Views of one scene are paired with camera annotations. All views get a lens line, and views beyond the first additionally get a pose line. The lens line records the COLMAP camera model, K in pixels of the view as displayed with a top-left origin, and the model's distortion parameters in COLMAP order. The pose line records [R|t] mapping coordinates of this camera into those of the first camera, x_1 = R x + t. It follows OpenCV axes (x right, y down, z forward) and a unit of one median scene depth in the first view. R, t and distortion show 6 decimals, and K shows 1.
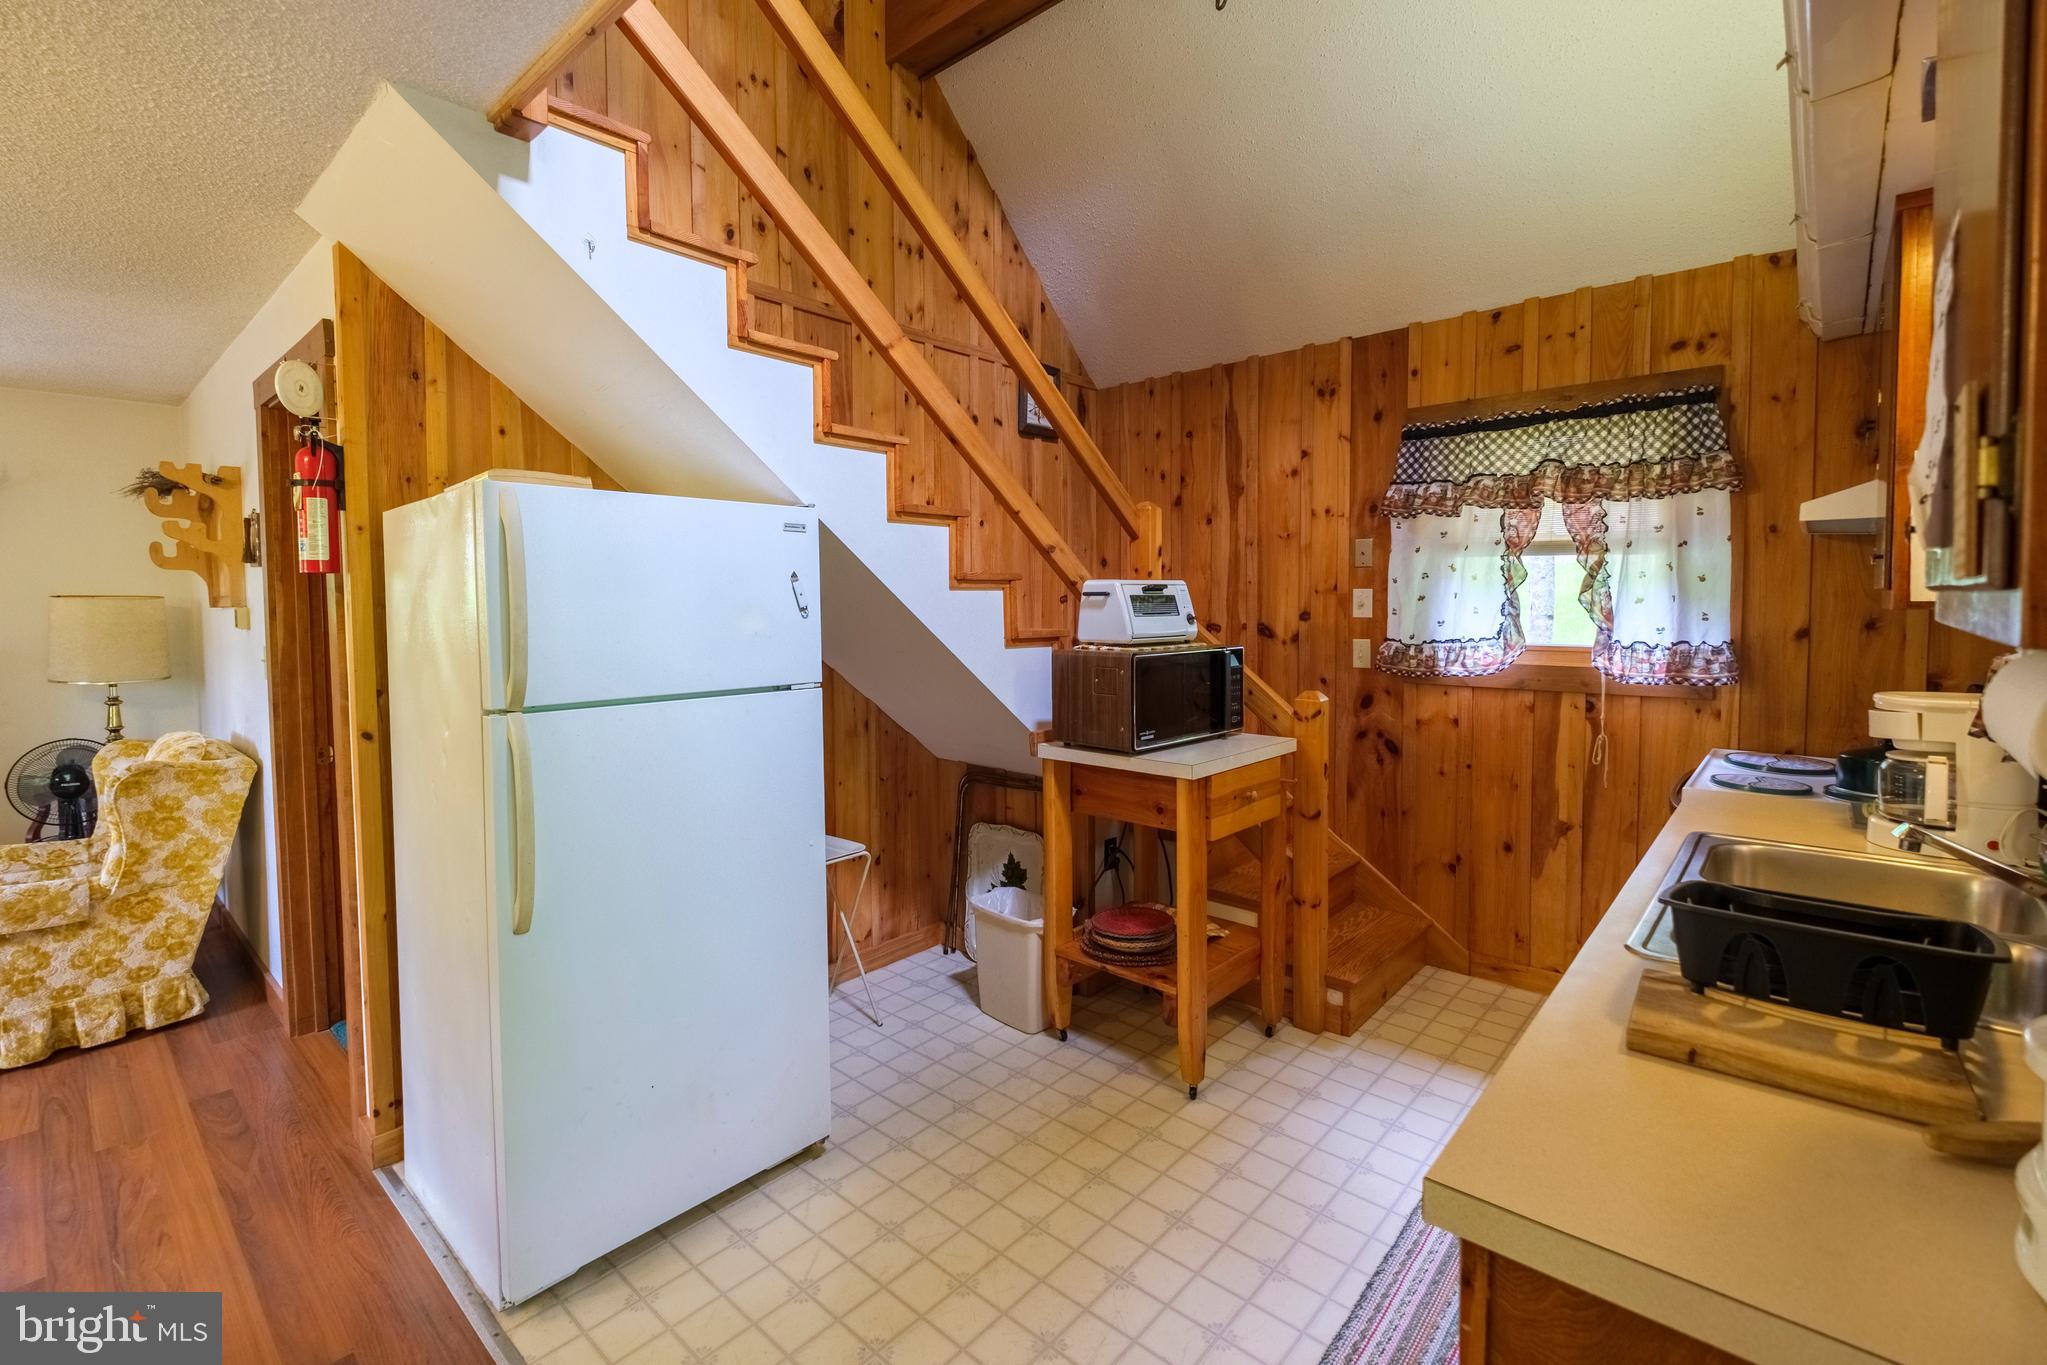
lens RADIAL K [[915.2, 0, 996.6], [0, 915.2, 642.0], [0, 0, 1]] dist [-0.000105, -0.001688]
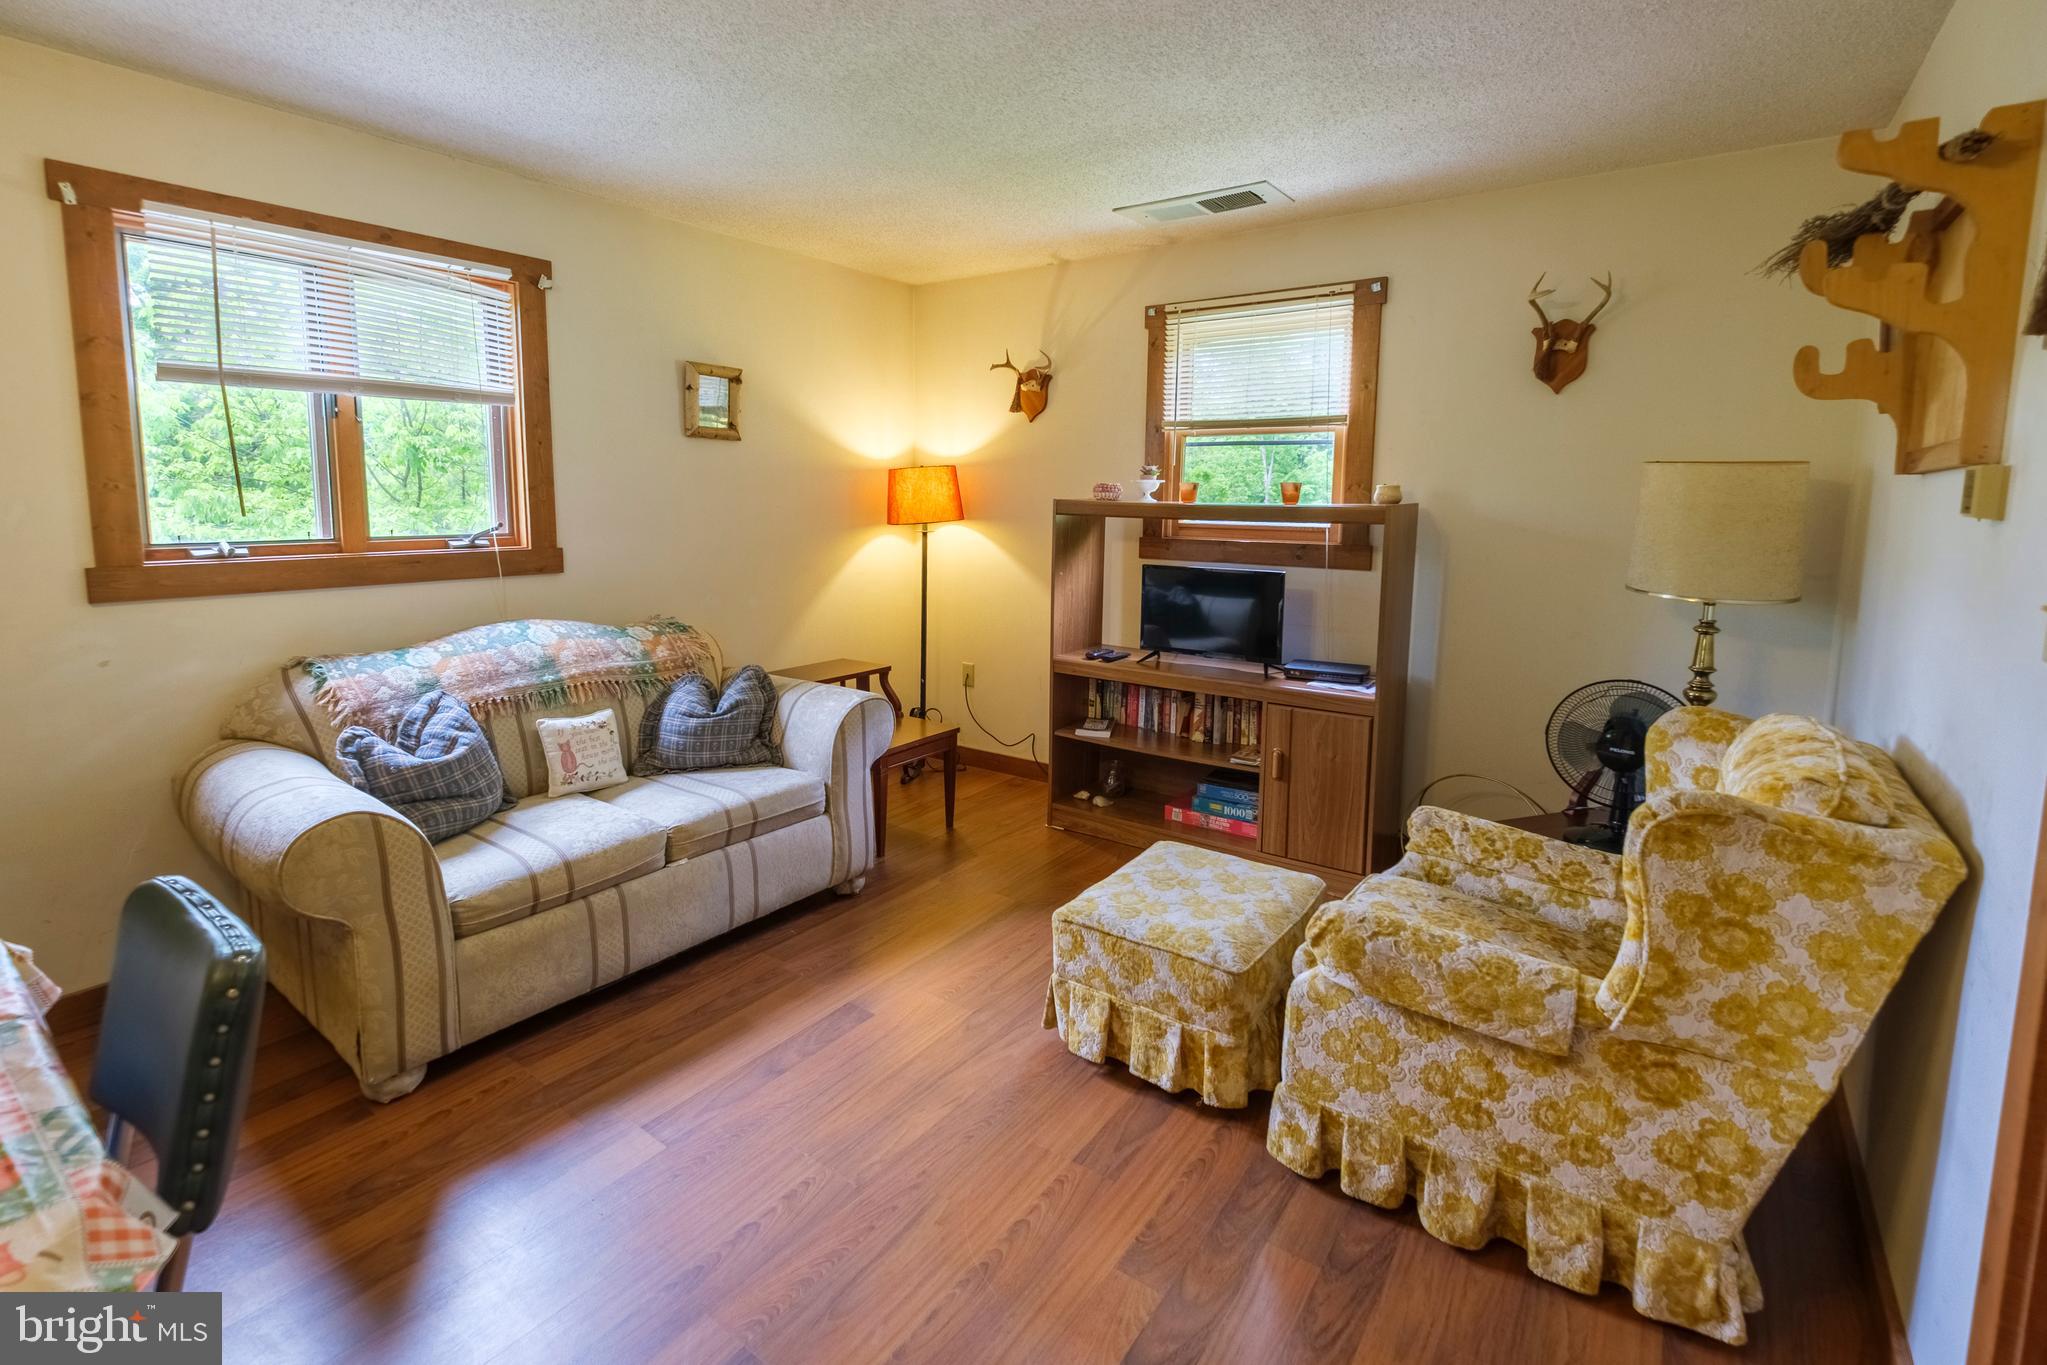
lens RADIAL K [[915.2, 0, 1016.1], [0, 915.2, 600.6], [0, 0, 1]] dist [-0.000105, -0.001688]
pose [[0.115256, 0.121942, -0.985823, -0.512815], [-0.055447, 0.991679, 0.116184, -0.001833], [0.991787, 0.041270, 0.121058, 0.575859]]
